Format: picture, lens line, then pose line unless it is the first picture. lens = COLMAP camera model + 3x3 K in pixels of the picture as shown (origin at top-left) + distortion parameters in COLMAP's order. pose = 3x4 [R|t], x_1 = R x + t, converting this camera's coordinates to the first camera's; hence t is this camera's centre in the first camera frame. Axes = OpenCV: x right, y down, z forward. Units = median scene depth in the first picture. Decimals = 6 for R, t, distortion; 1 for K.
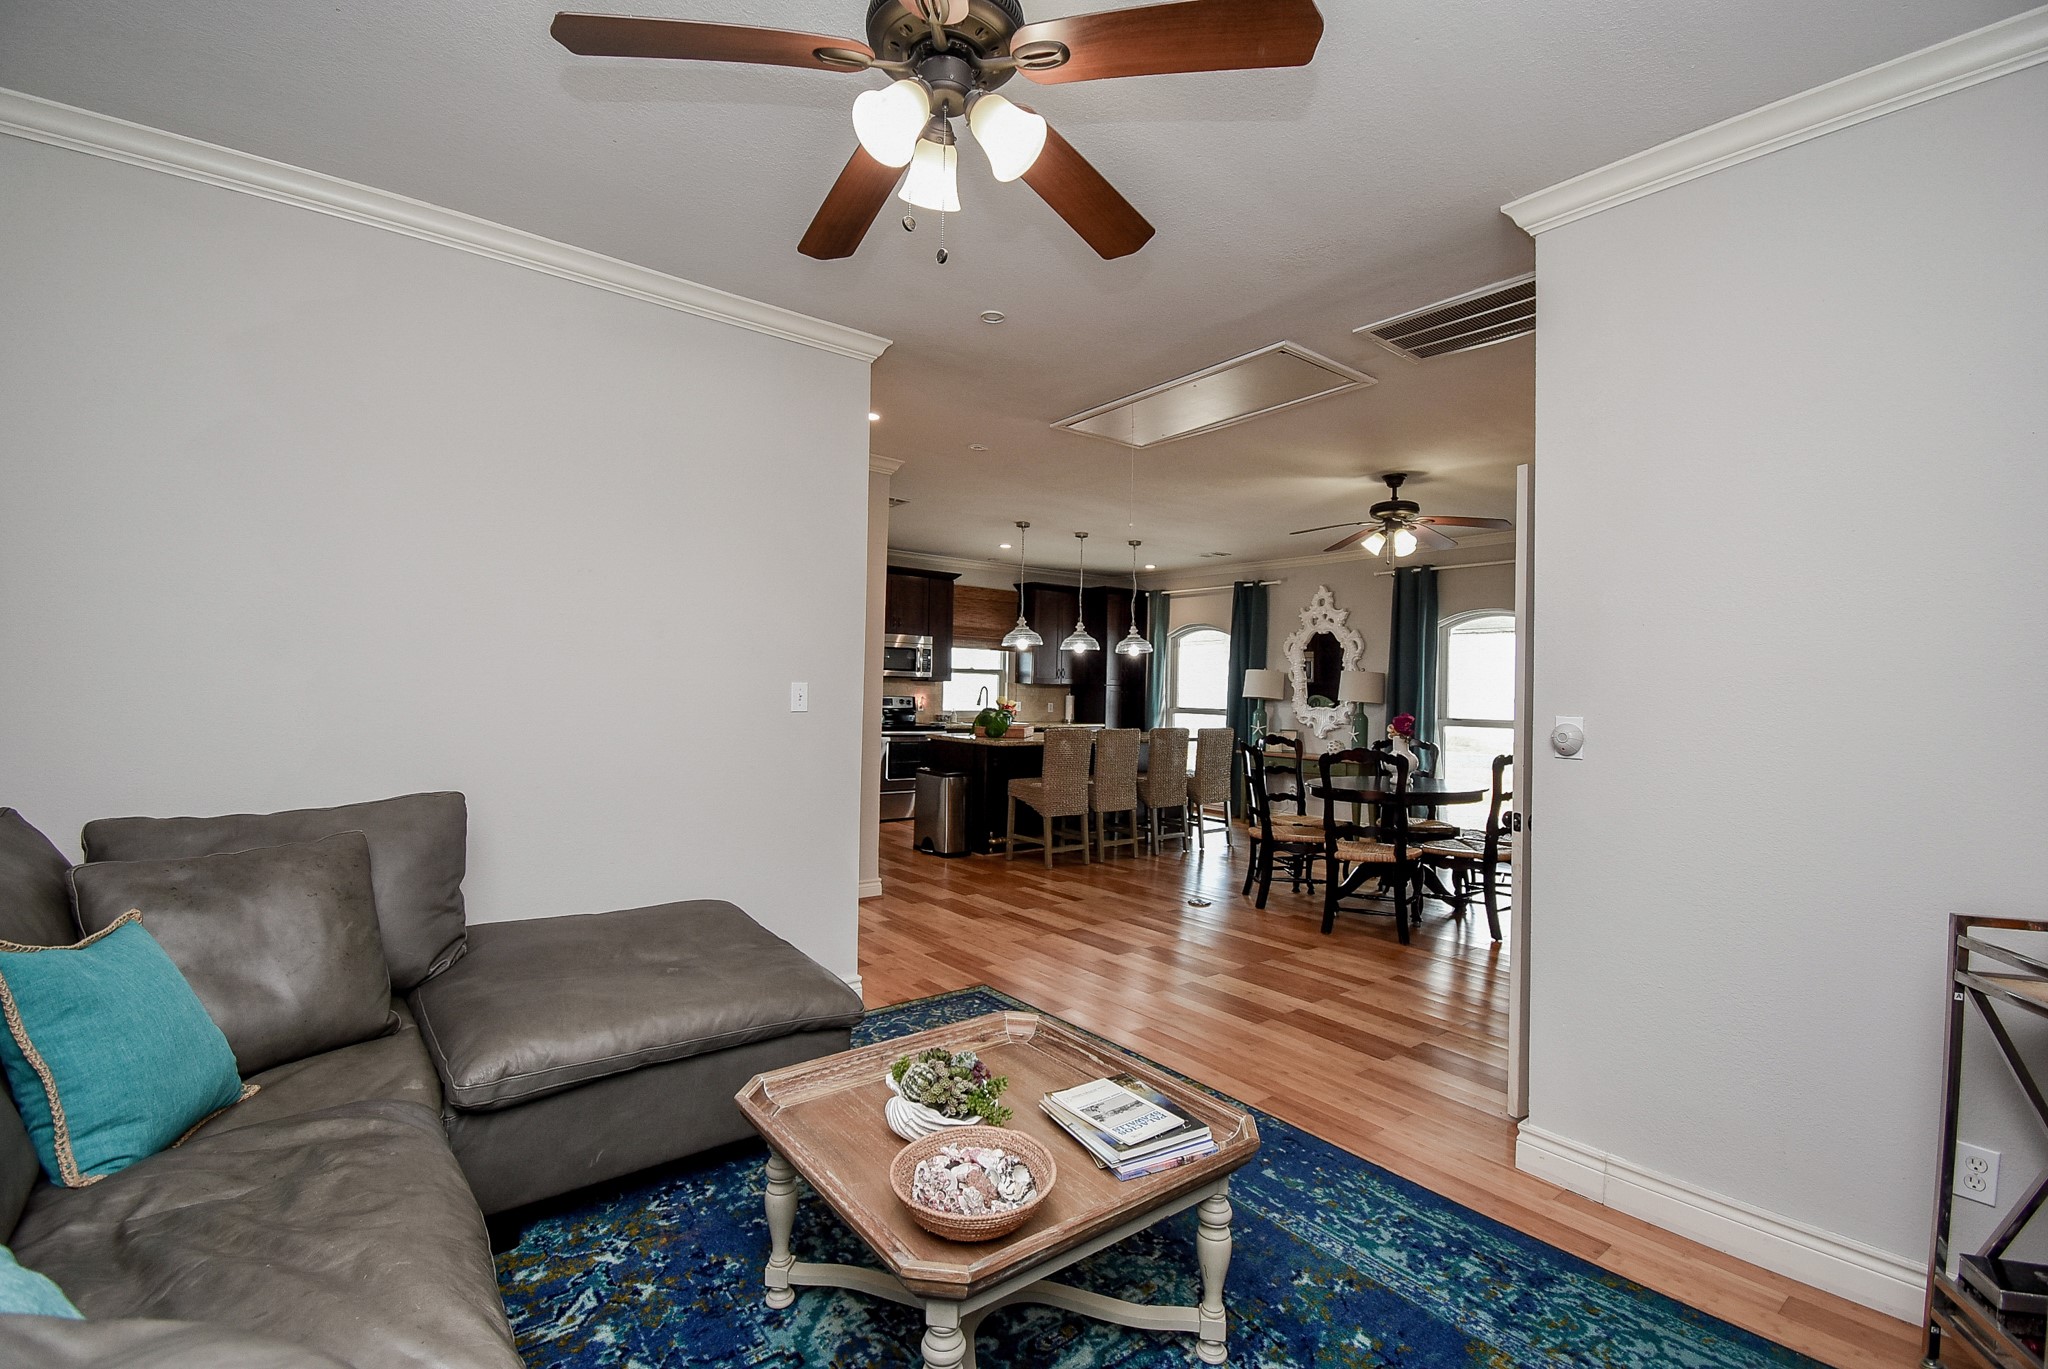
lens RADIAL K [[904.2, 0, 1021.3], [0, 904.2, 678.3], [0, 0, 1]] dist [0.019035, -0.023880]
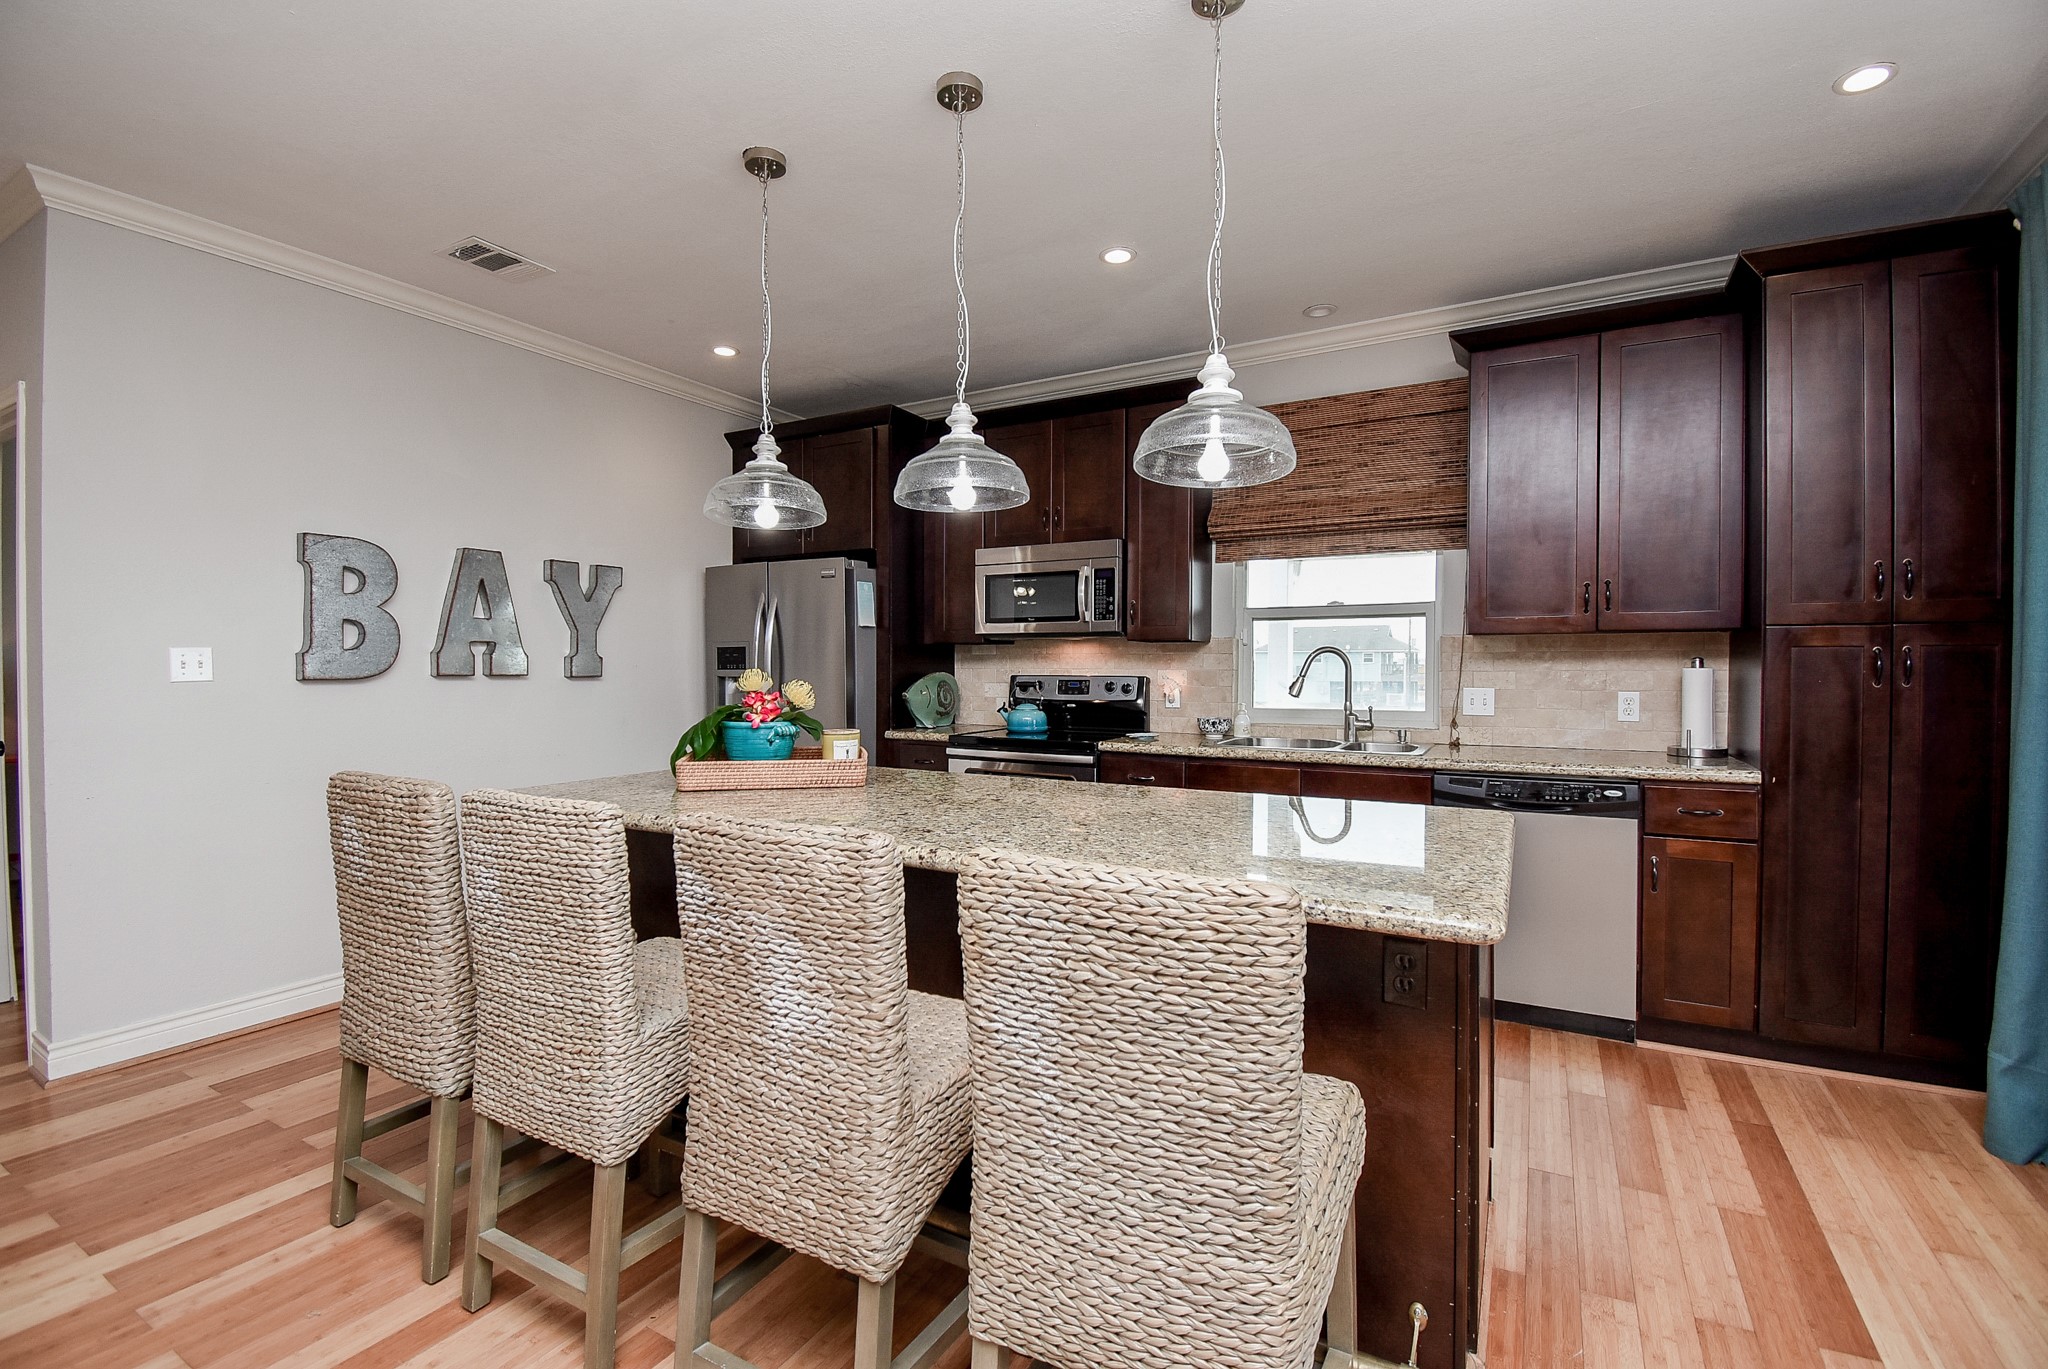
lens RADIAL K [[904.2, 0, 1021.3], [0, 904.2, 678.3], [0, 0, 1]] dist [0.019035, -0.023880]
pose [[0.374551, -0.011063, -0.927140, 0.316762], [0.019636, 0.999799, -0.003998, 0.024208], [0.926998, -0.016708, 0.374693, 0.858170]]
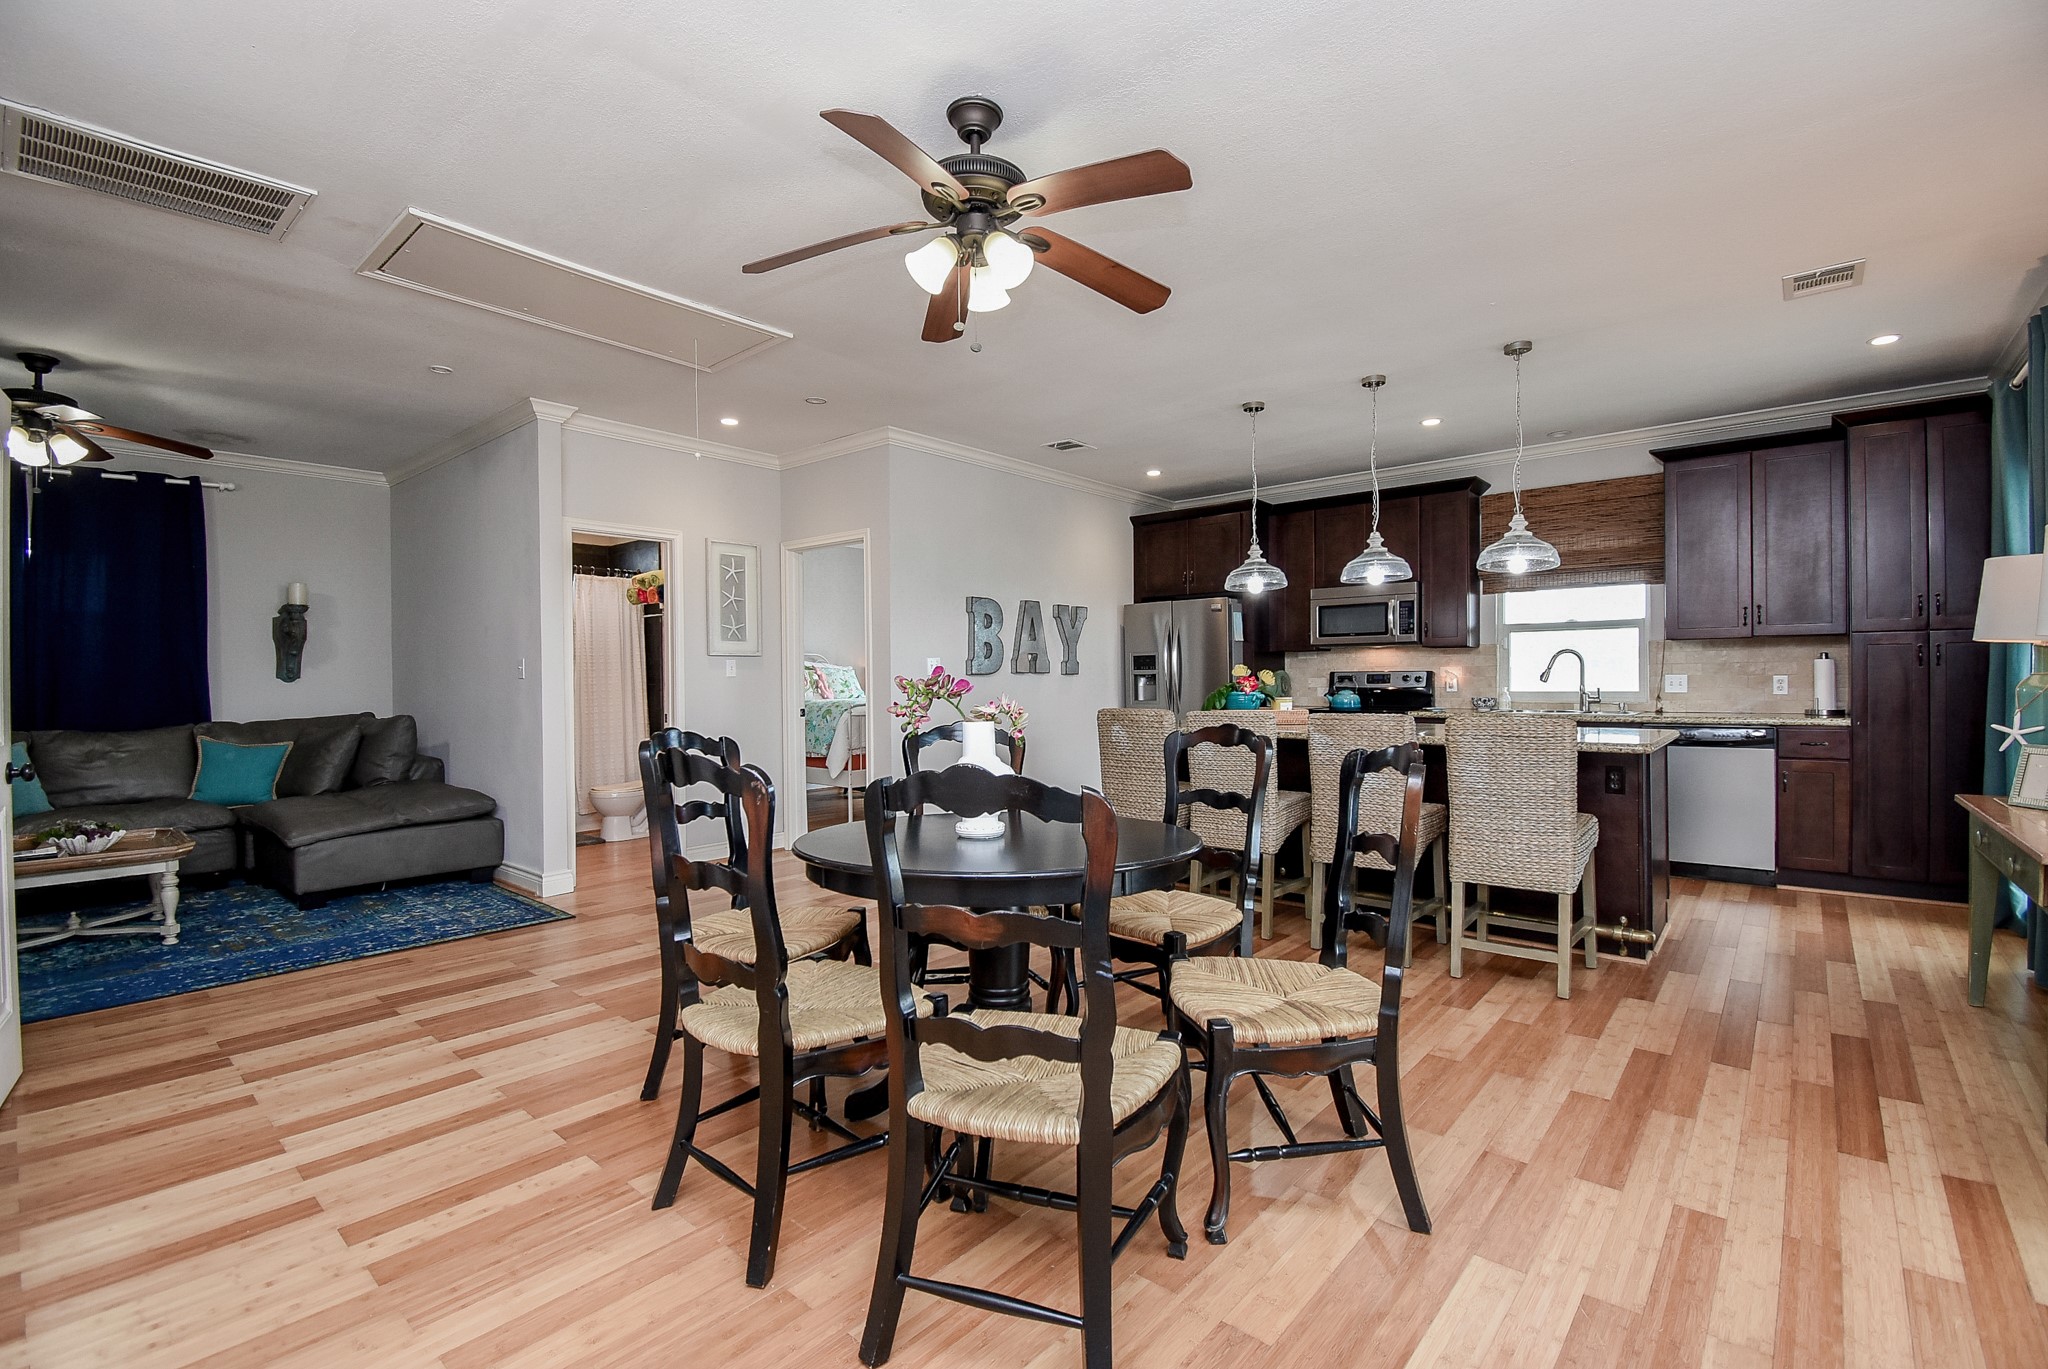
lens RADIAL K [[904.2, 0, 1021.3], [0, 904.2, 678.3], [0, 0, 1]] dist [0.019035, -0.023880]
pose [[0.184347, -0.023917, -0.982570, 0.558711], [0.024516, 0.999505, -0.019730, 0.035347], [0.982556, -0.020451, 0.184842, 0.631356]]
